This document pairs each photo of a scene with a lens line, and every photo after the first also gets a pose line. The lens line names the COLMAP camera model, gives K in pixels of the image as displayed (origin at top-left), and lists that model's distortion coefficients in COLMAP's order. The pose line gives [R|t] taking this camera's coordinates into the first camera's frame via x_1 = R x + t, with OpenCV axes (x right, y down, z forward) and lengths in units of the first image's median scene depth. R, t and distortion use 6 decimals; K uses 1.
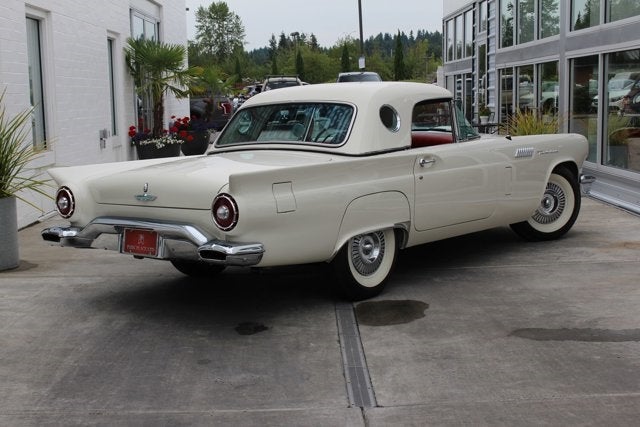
lens RADIAL K [[940.4, 0, 320.0], [0, 940.4, 213.5], [0, 0, 1]] dist [0.002814, 0.016161]
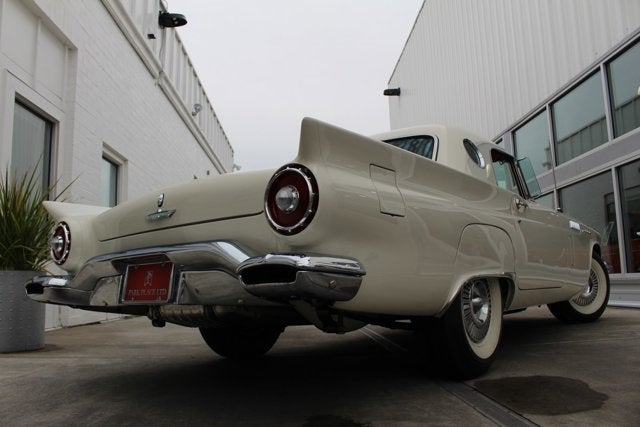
lens RADIAL K [[523.1, 0, 318.1], [0, 523.1, 230.3], [0, 0, 1]] dist [-0.083630, 0.004579]
pose [[0.999751, -0.002846, 0.022131, -0.073017], [0.007723, 0.974669, -0.223518, 0.065263], [-0.020934, 0.223633, 0.974449, 0.567345]]
